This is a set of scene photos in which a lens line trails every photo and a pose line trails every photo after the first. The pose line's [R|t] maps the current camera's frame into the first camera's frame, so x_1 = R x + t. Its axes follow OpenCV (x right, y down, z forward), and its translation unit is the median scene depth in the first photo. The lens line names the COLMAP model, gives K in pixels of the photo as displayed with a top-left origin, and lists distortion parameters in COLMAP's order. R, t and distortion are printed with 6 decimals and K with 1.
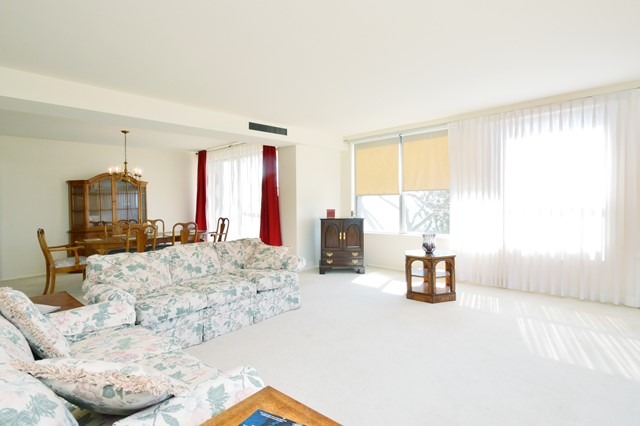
lens RADIAL K [[332.0, 0, 320.0], [0, 332.0, 213.0], [0, 0, 1]] dist [-0.000346, 0.000015]
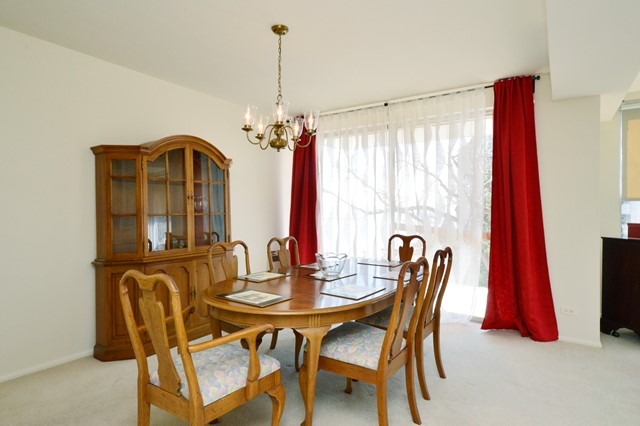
lens RADIAL K [[381.4, 0, 320.0], [0, 381.4, 213.0], [0, 0, 1]] dist [-0.000897, -0.000165]
pose [[0.986766, 0.020132, 0.160893, -0.710147], [-0.015488, 0.999428, -0.030065, 0.000464], [-0.161406, 0.027175, 0.986514, 0.590571]]
